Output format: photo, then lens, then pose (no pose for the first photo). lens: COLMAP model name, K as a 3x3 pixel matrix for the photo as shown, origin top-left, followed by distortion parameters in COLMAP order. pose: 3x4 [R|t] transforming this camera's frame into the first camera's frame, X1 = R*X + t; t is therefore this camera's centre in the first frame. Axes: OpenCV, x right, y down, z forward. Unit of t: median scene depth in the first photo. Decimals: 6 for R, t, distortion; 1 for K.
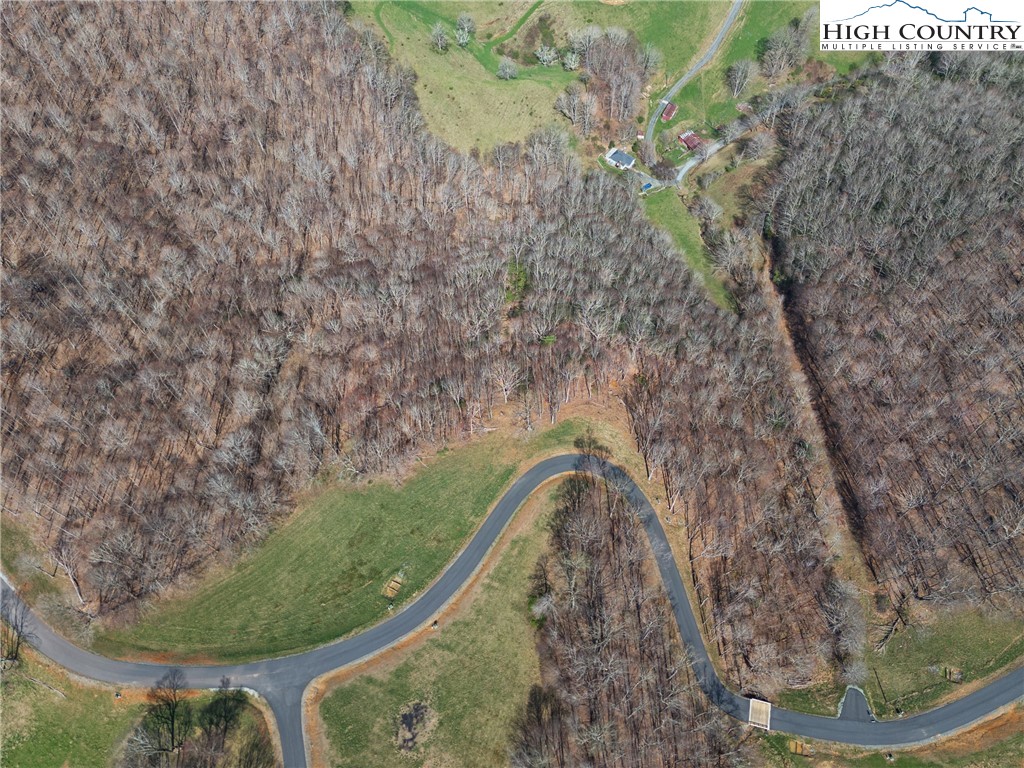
lens RADIAL K [[753.6, 0, 512.0], [0, 753.6, 384.0], [0, 0, 1]] dist [0.069230, -0.056610]
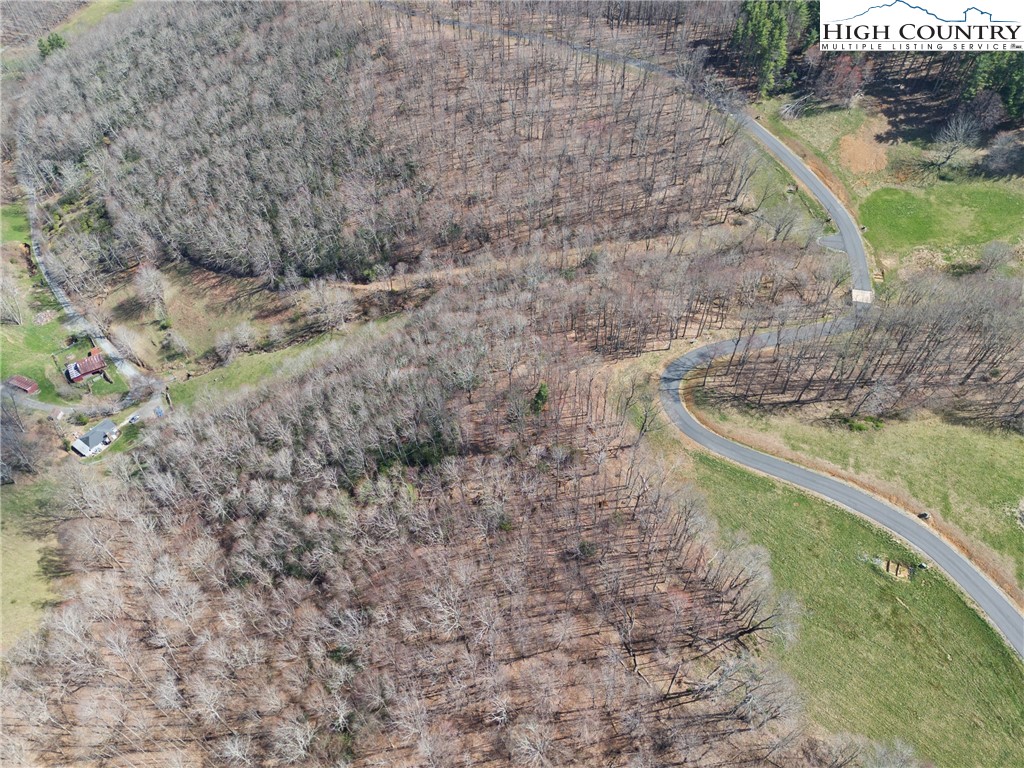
lens RADIAL K [[753.6, 0, 512.0], [0, 753.6, 384.0], [0, 0, 1]] dist [0.069230, -0.056610]
pose [[-0.034141, -0.760150, 0.648850, -0.469375], [0.867364, 0.299994, 0.397093, -0.416677], [-0.496502, 0.576346, 0.649085, 0.515617]]
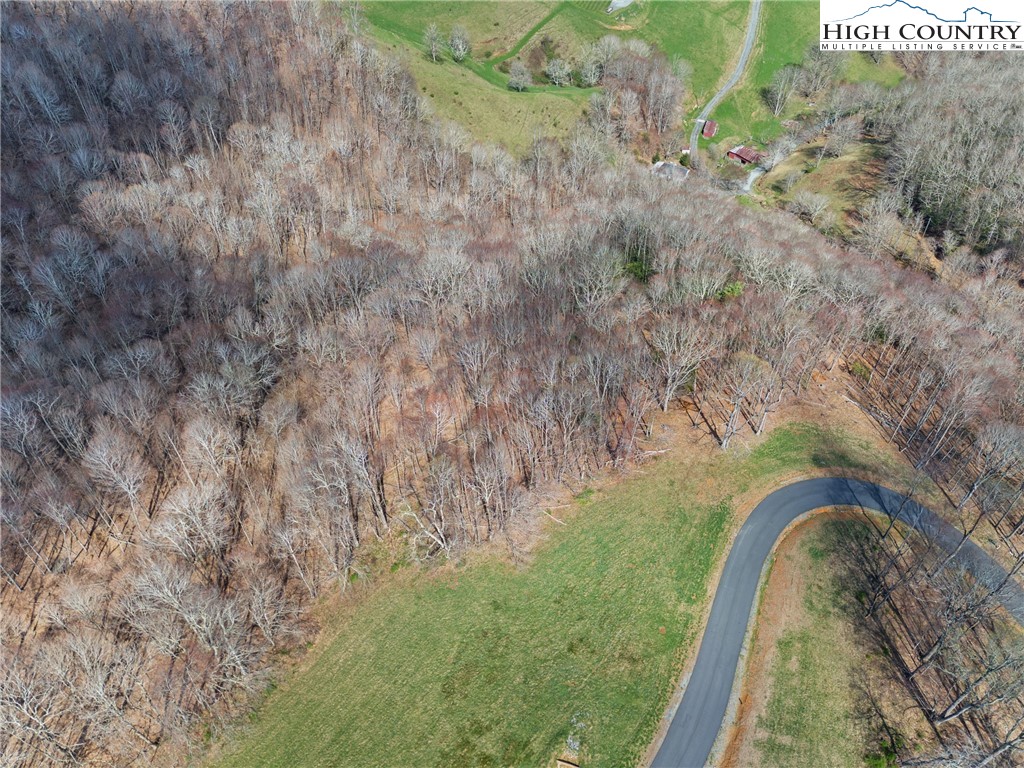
lens RADIAL K [[753.6, 0, 512.0], [0, 753.6, 384.0], [0, 0, 1]] dist [0.069230, -0.056610]
pose [[0.991454, -0.087453, 0.096802, -0.191396], [0.107378, 0.968458, -0.224855, 0.129954], [-0.074085, 0.233328, 0.969572, 0.466227]]
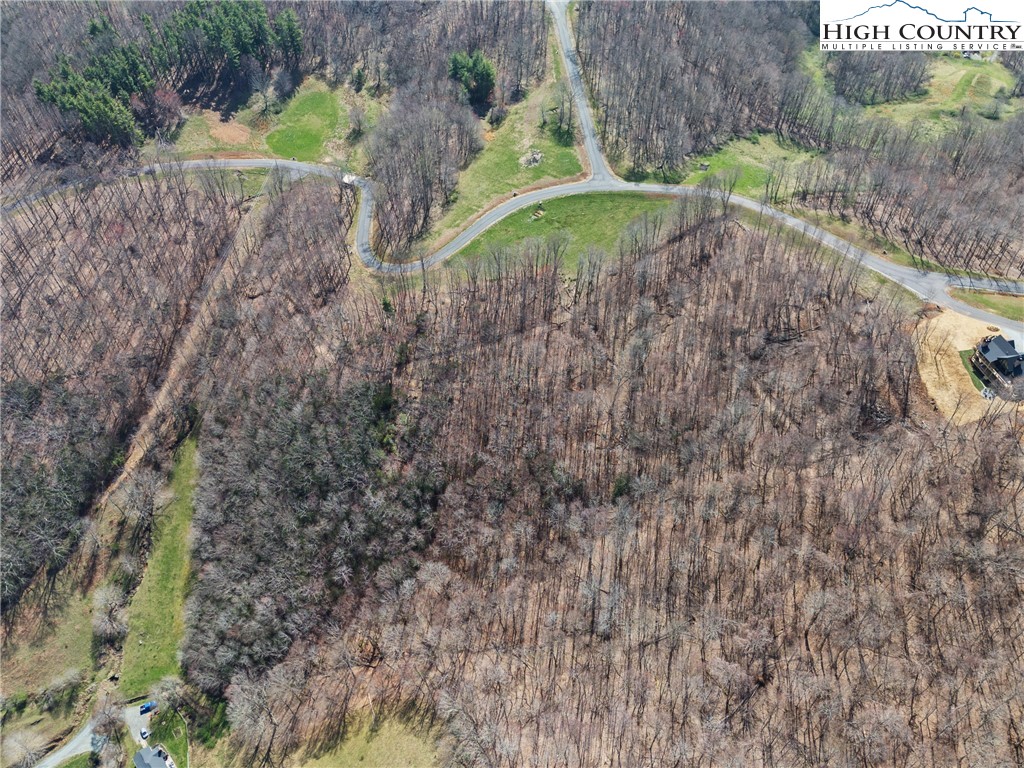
lens RADIAL K [[753.6, 0, 512.0], [0, 753.6, 384.0], [0, 0, 1]] dist [0.069230, -0.056610]
pose [[-0.983306, -0.116951, 0.139397, -0.331919], [0.169941, -0.316462, 0.933259, -1.206143], [-0.065032, 0.941368, 0.331054, 0.741141]]
